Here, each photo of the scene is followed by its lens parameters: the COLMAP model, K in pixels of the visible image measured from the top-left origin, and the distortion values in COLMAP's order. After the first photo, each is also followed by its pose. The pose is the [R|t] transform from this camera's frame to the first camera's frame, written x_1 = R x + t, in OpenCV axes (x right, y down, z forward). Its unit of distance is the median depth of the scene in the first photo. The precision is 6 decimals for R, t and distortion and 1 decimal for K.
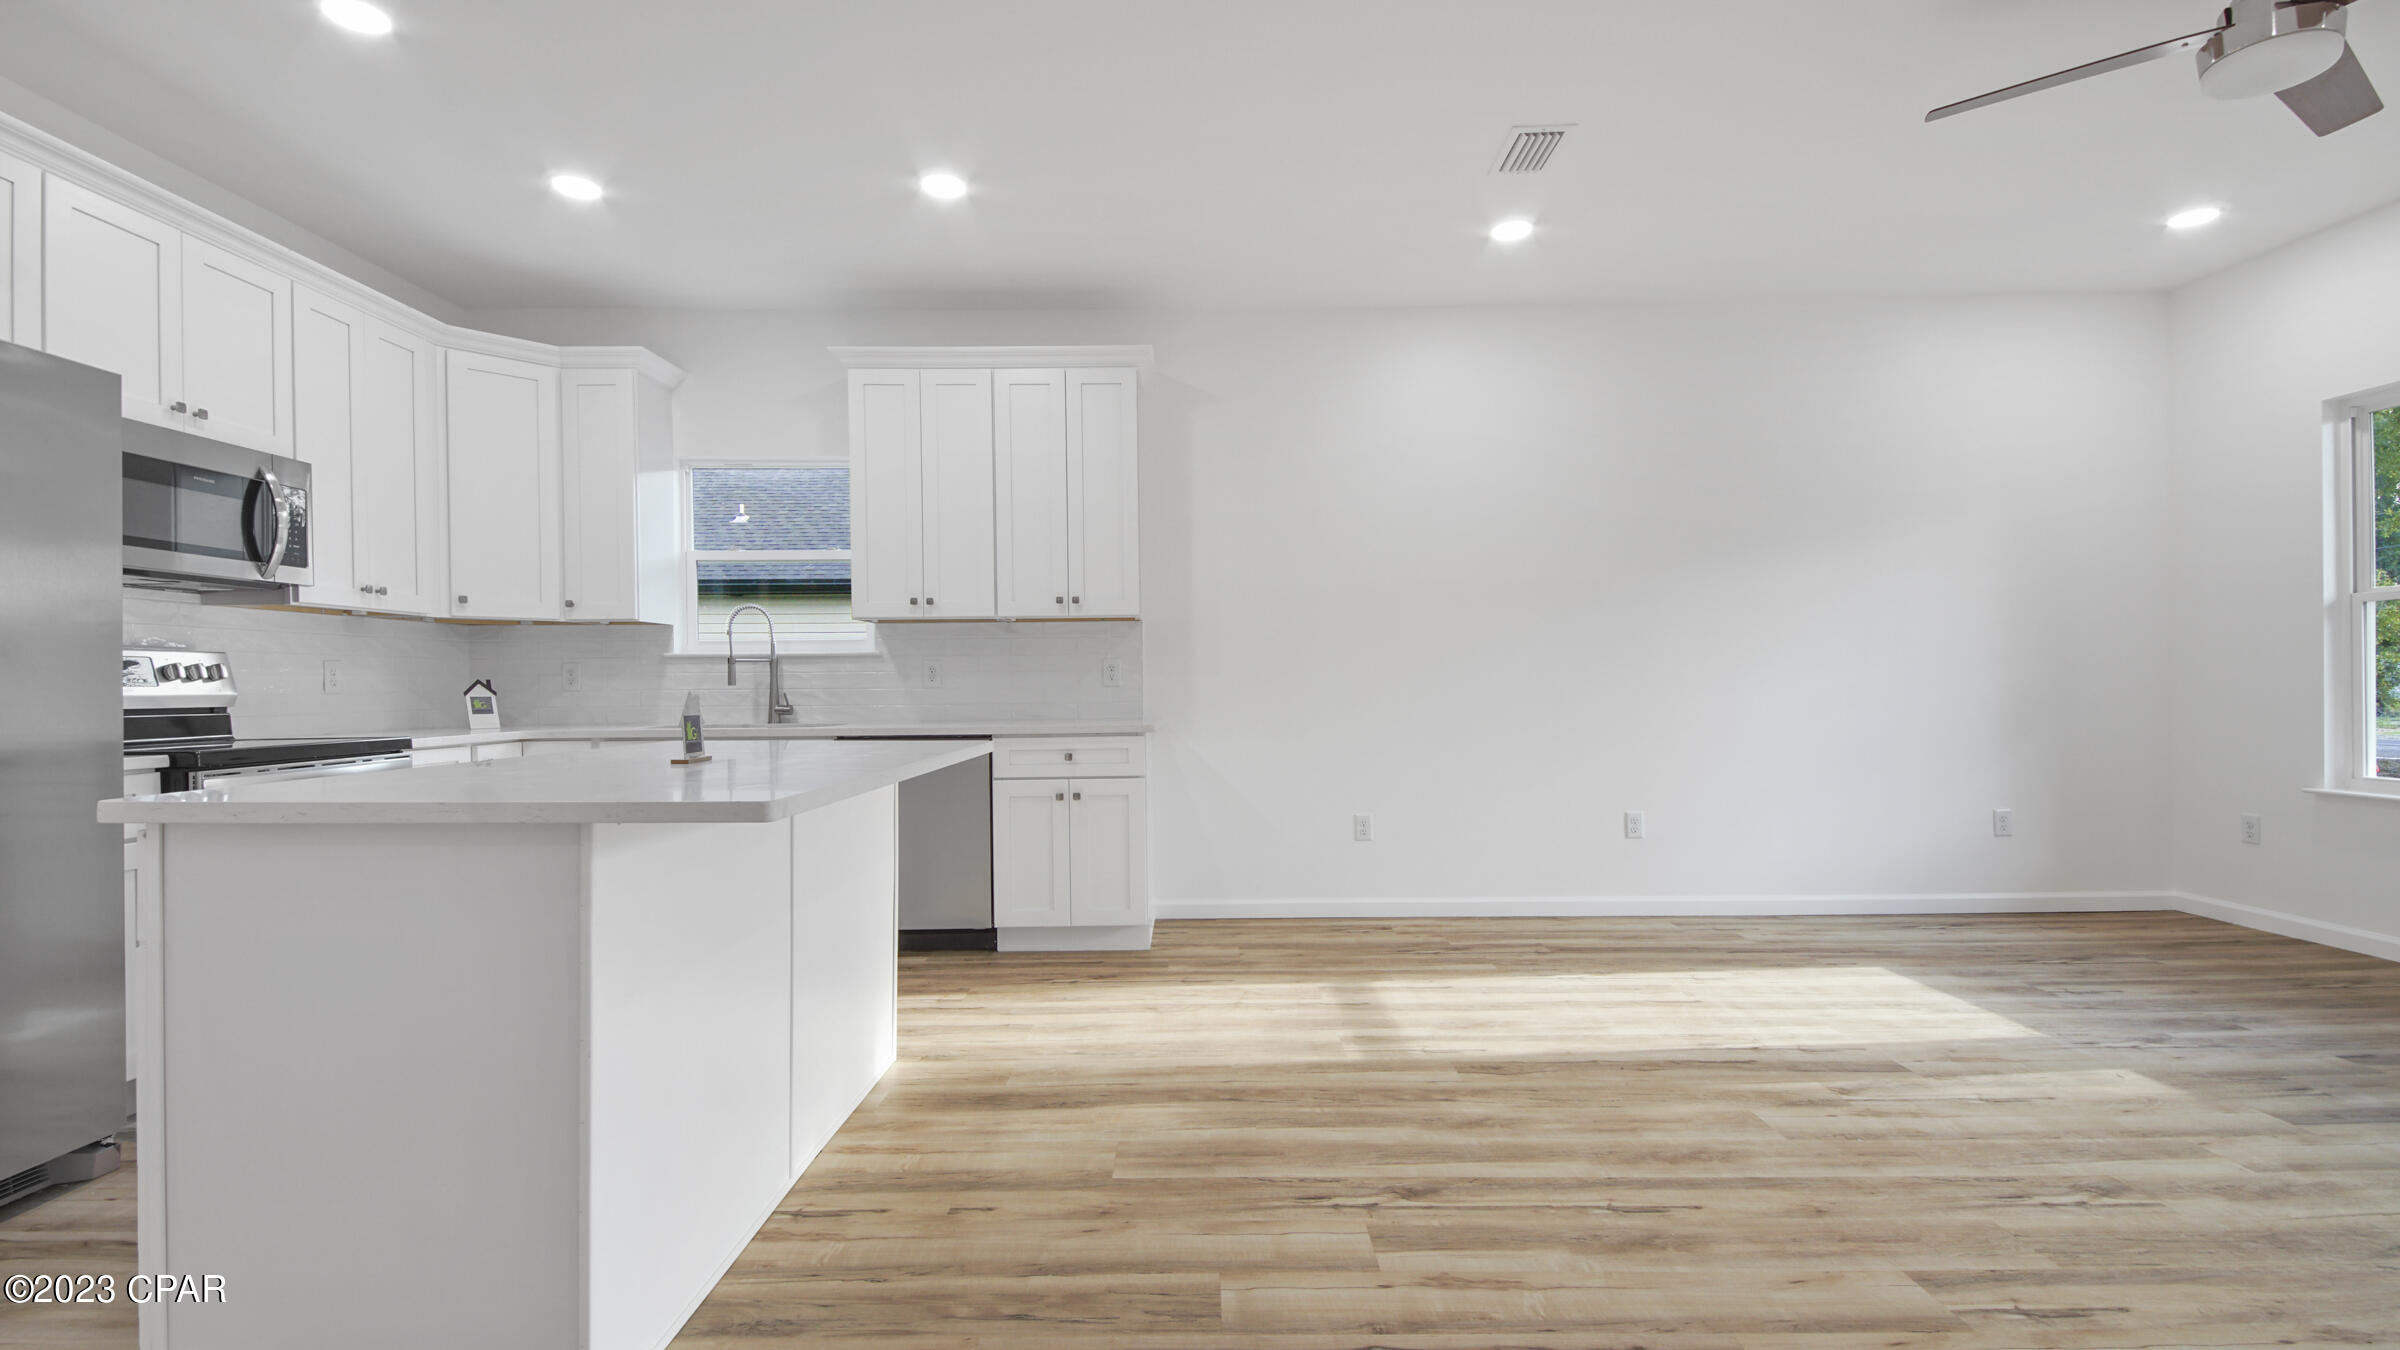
lens RADIAL K [[1047.0, 0, 1197.9], [0, 1047.0, 683.4], [0, 0, 1]] dist [0.038455, -0.022724]
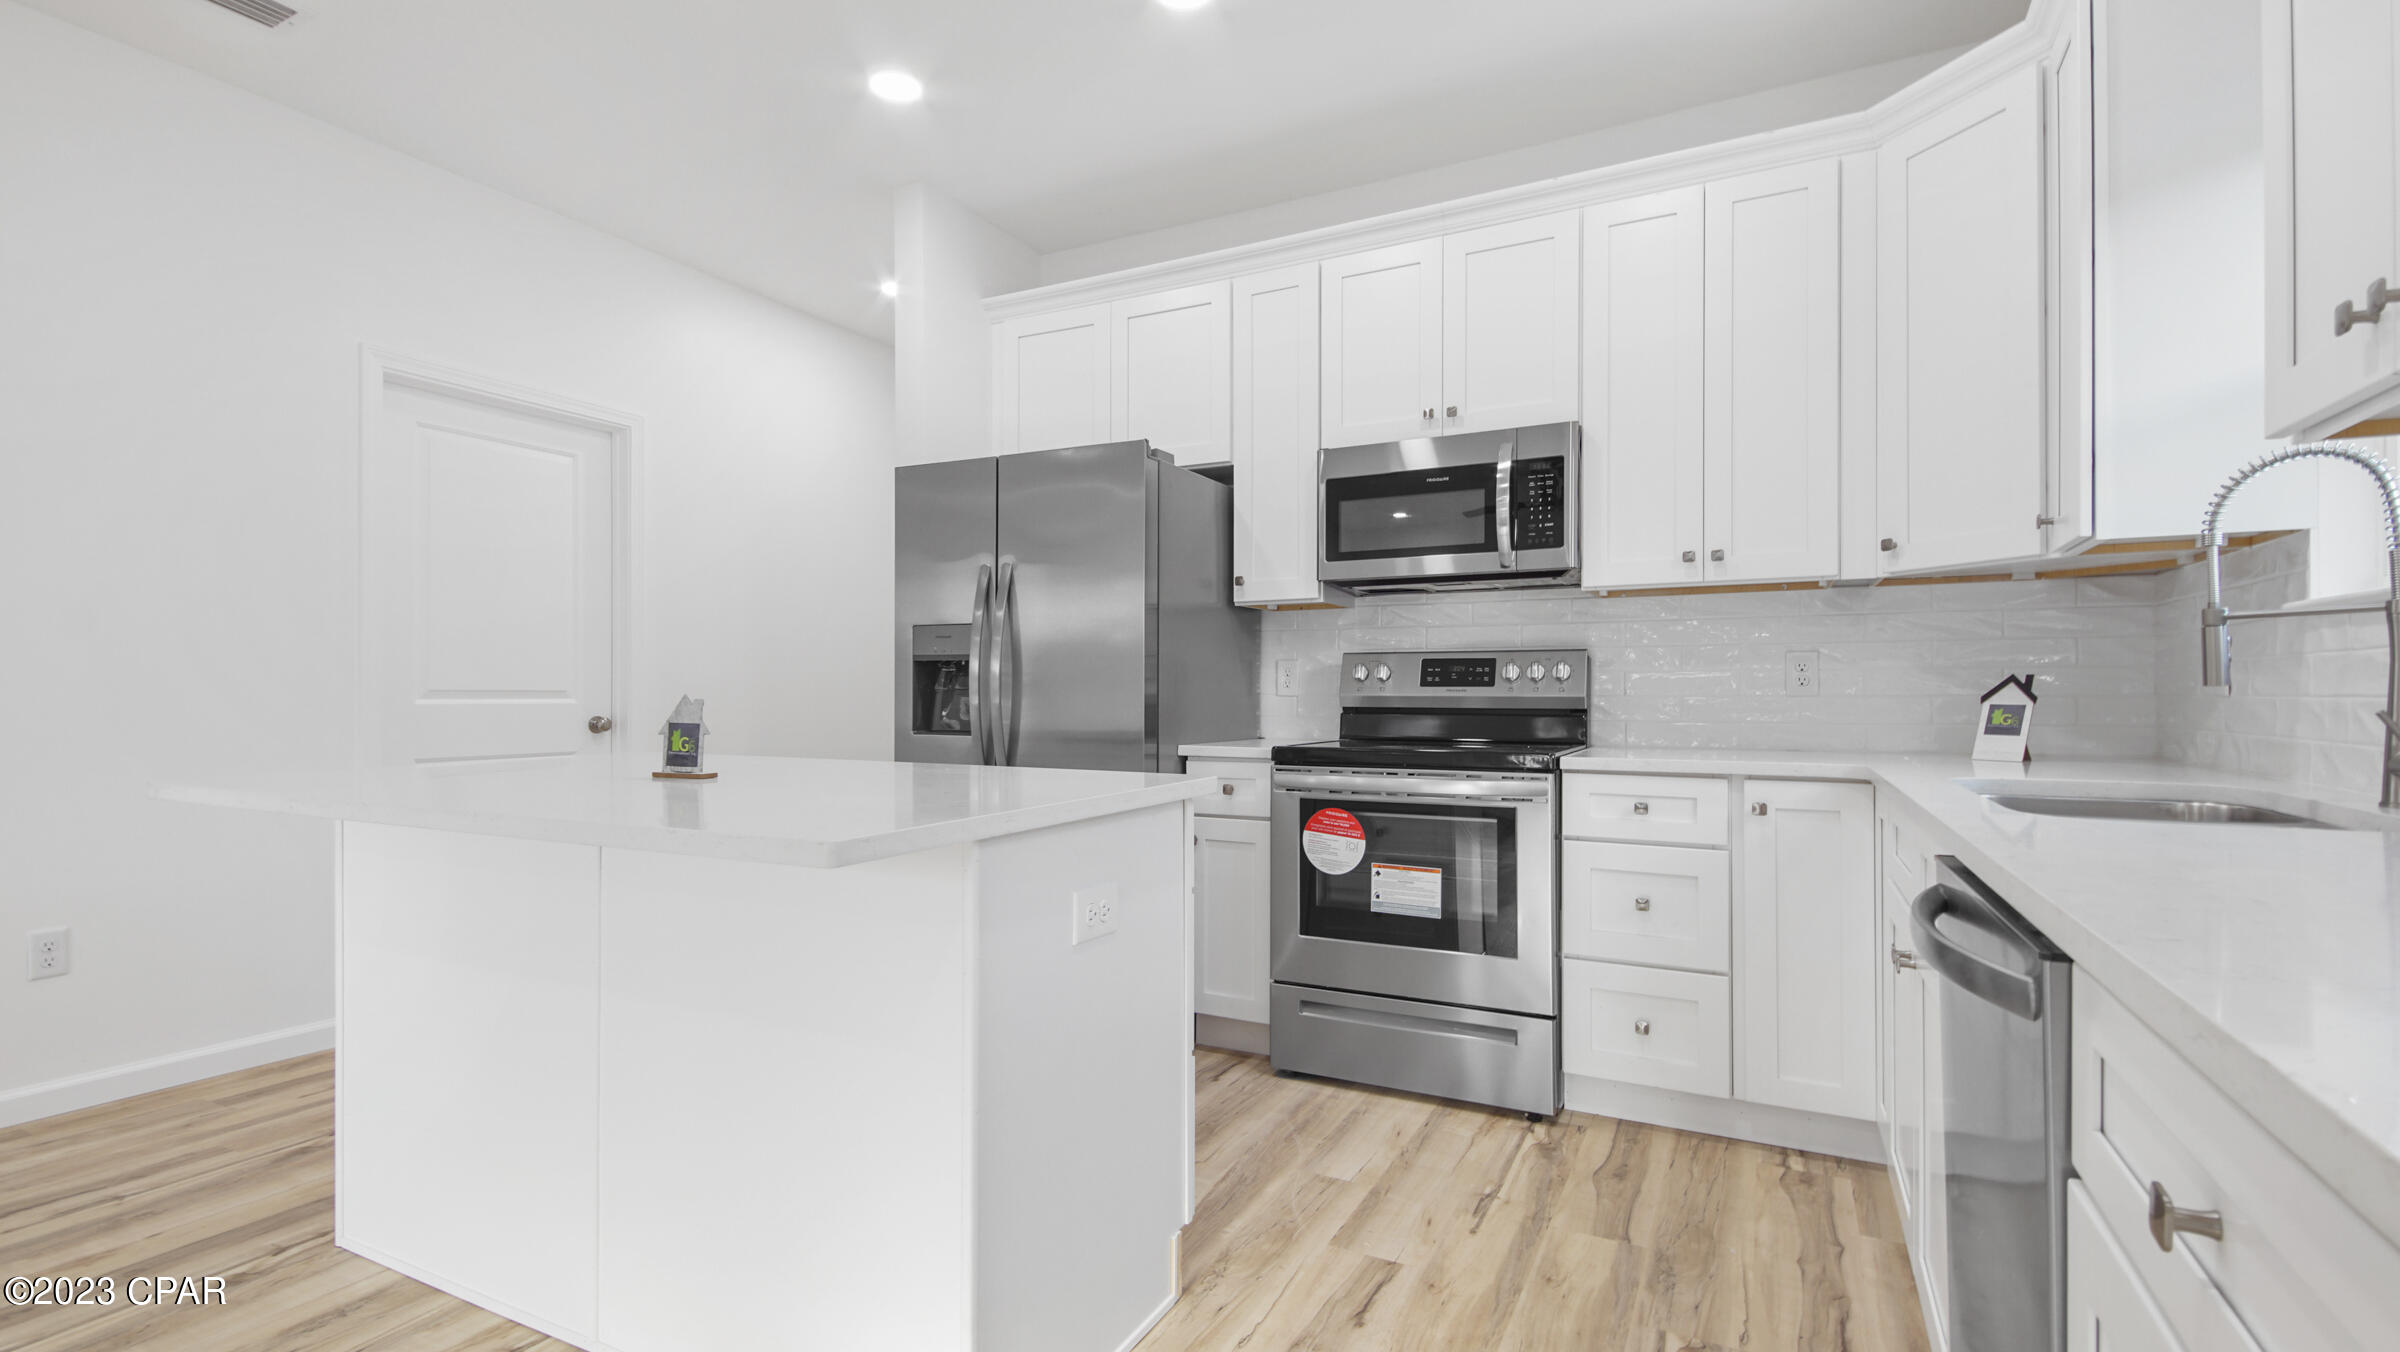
lens RADIAL K [[1106.7, 0, 1193.6], [0, 1106.7, 683.6], [0, 0, 1]] dist [0.046021, -0.027108]
pose [[-0.469216, -0.001184, -0.883083, 0.083028], [0.002903, 0.999992, -0.002883, 0.002188], [0.883079, -0.003917, -0.469209, 1.169485]]
